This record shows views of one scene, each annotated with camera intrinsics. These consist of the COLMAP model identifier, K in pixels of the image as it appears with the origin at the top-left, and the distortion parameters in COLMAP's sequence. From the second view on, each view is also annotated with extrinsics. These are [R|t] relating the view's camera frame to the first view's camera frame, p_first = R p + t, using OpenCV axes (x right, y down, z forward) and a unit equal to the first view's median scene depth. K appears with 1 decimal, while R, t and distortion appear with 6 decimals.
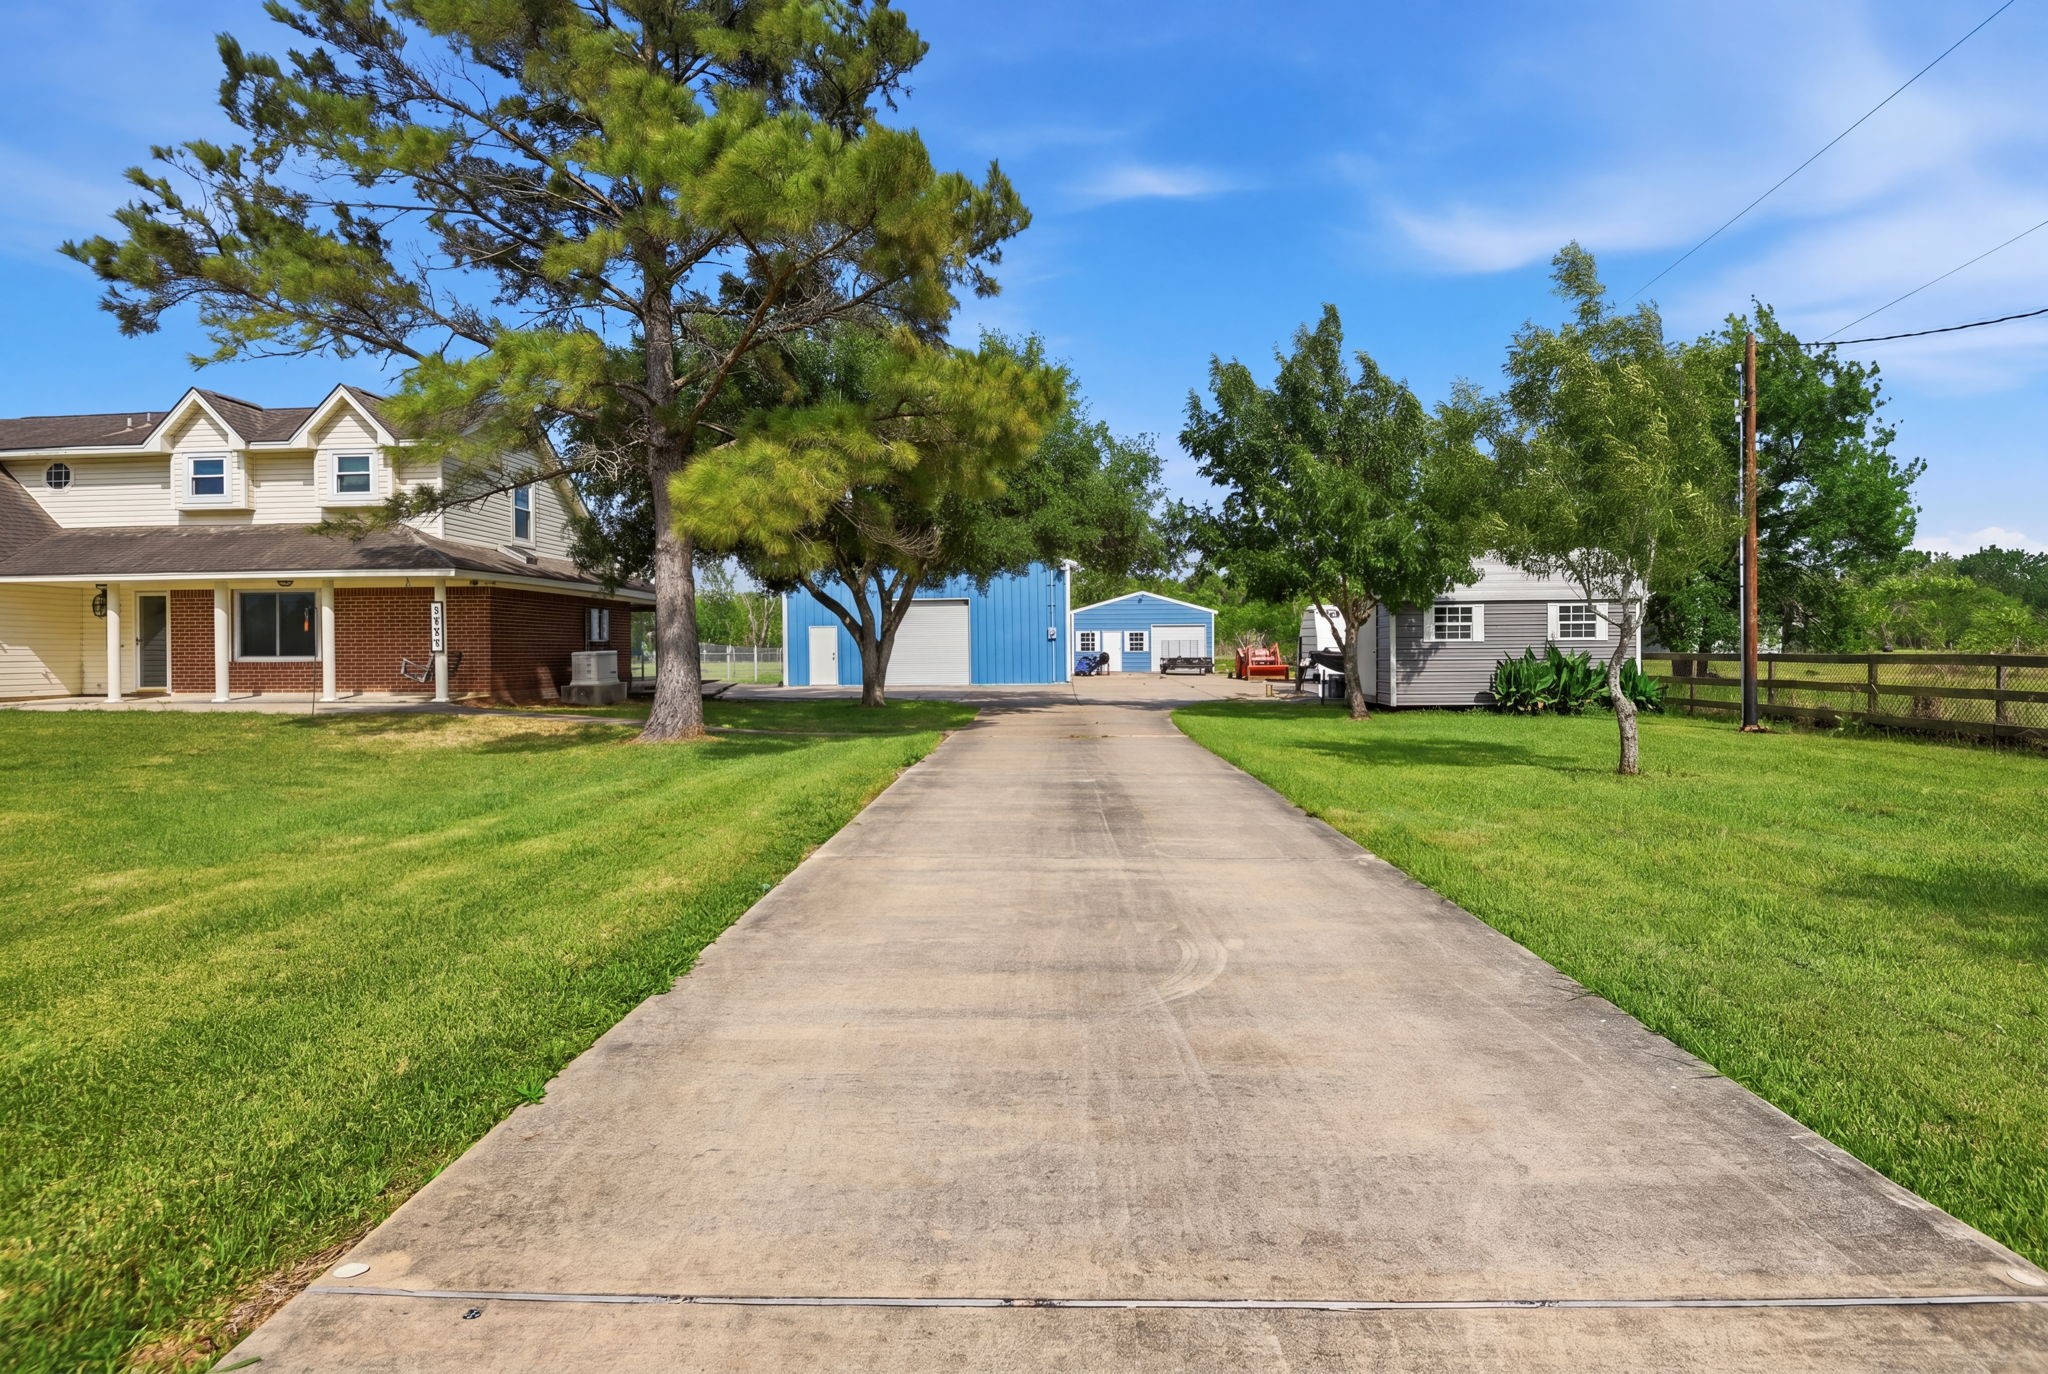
lens RADIAL K [[1076.1, 0, 1024.0], [0, 1076.1, 687.0], [0, 0, 1]] dist [-0.071493, 0.000234]
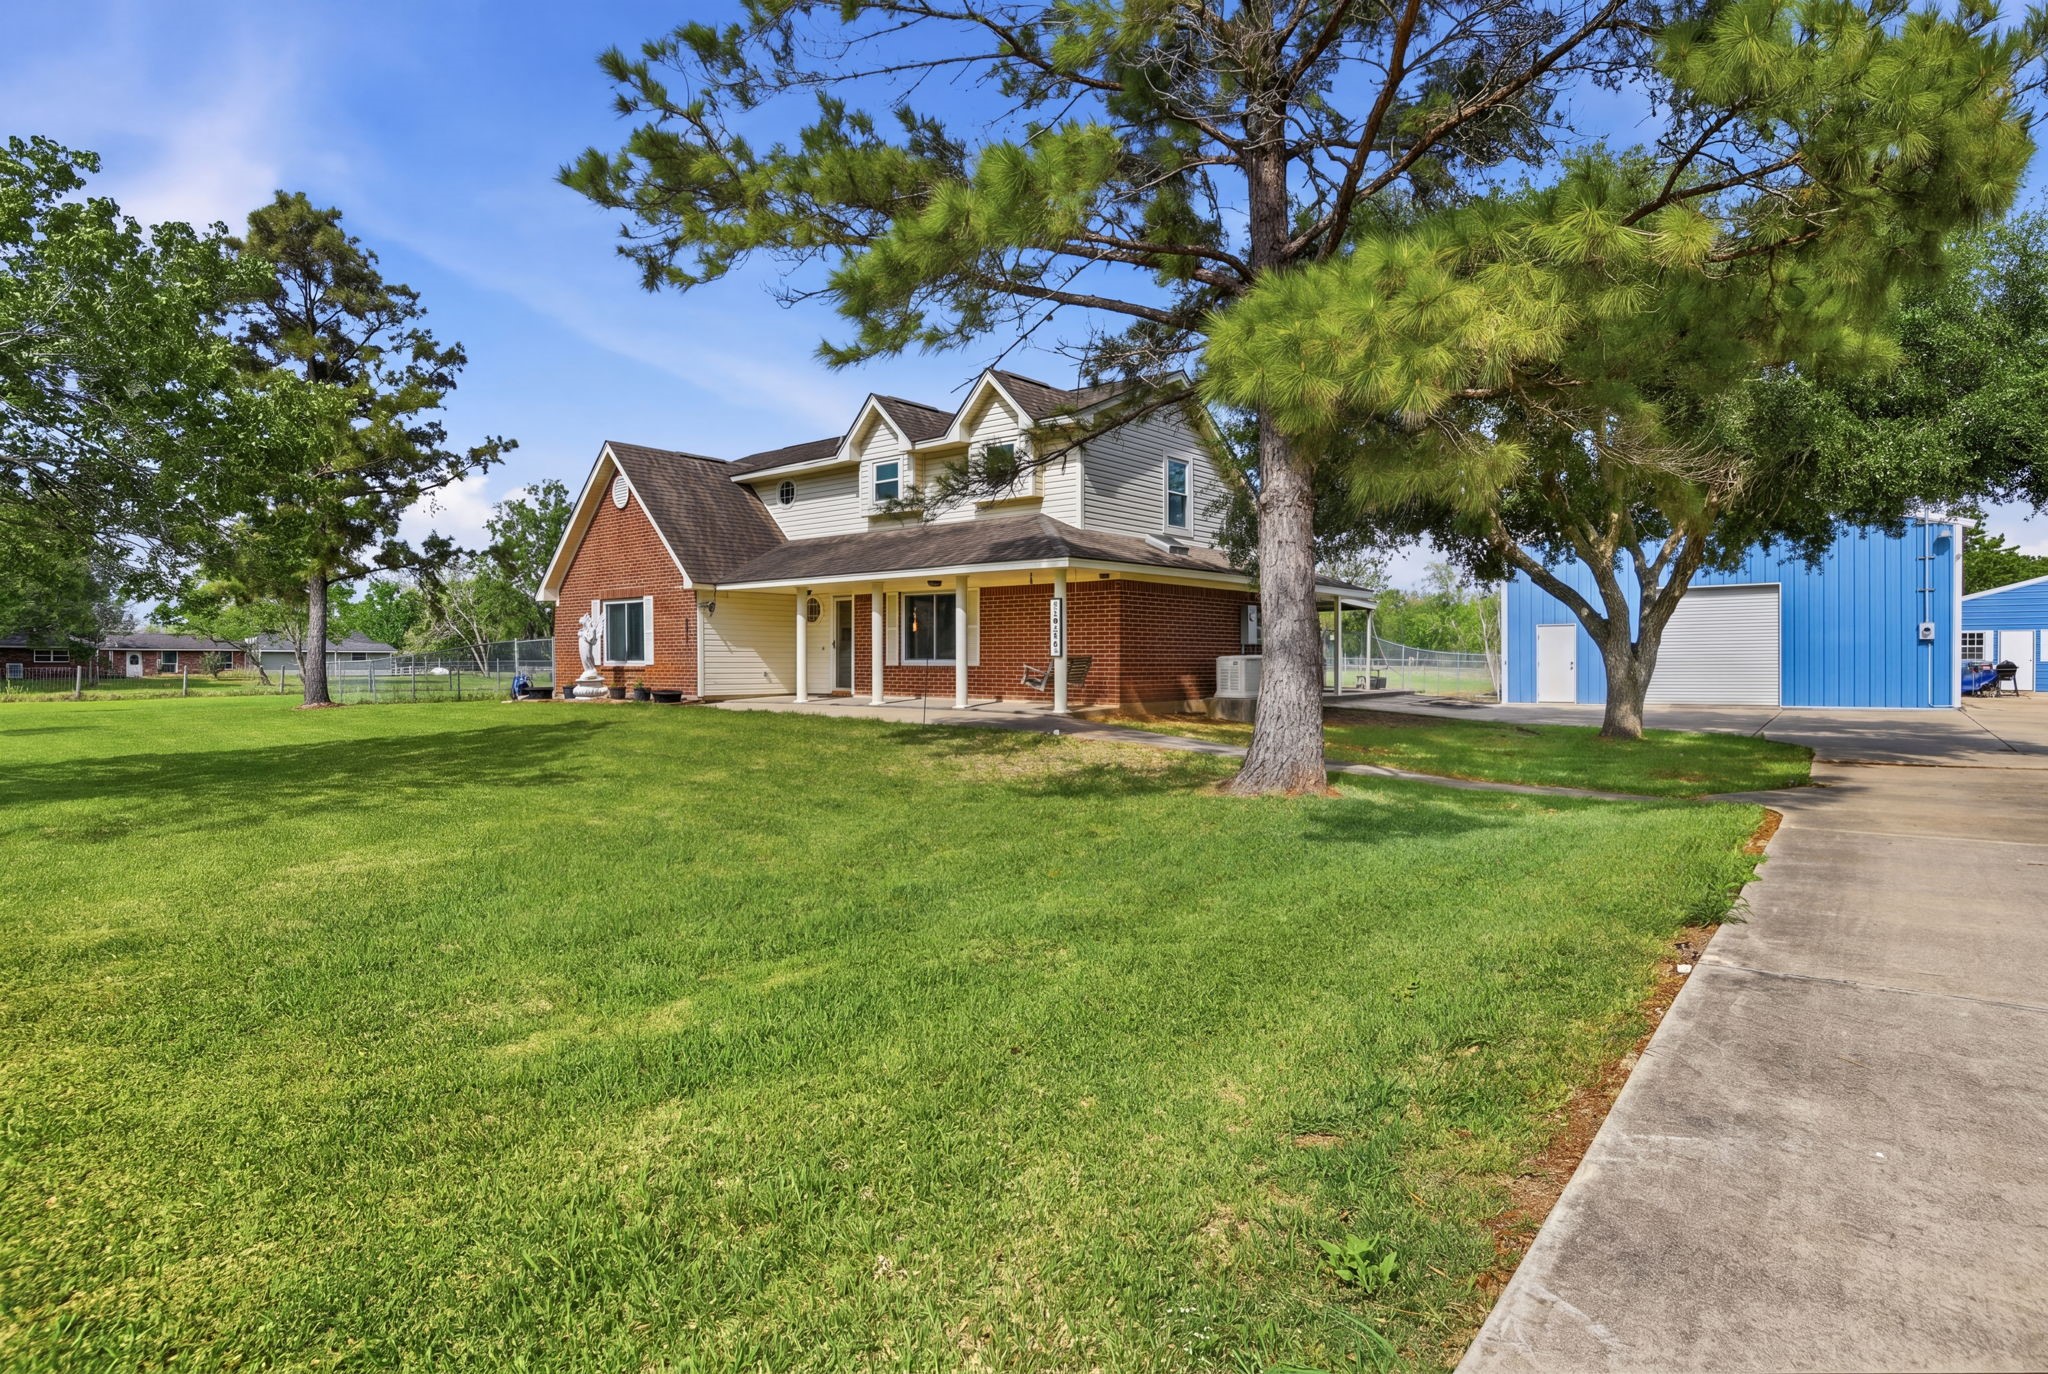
lens RADIAL K [[1143.9, 0, 1024.0], [0, 1143.9, 687.0], [0, 0, 1]] dist [-0.003505, -0.001568]
pose [[0.810385, 0.018000, -0.585621, -0.023092], [-0.022666, 0.999743, -0.000636, -0.005066], [0.585459, 0.013789, 0.810585, 0.180650]]
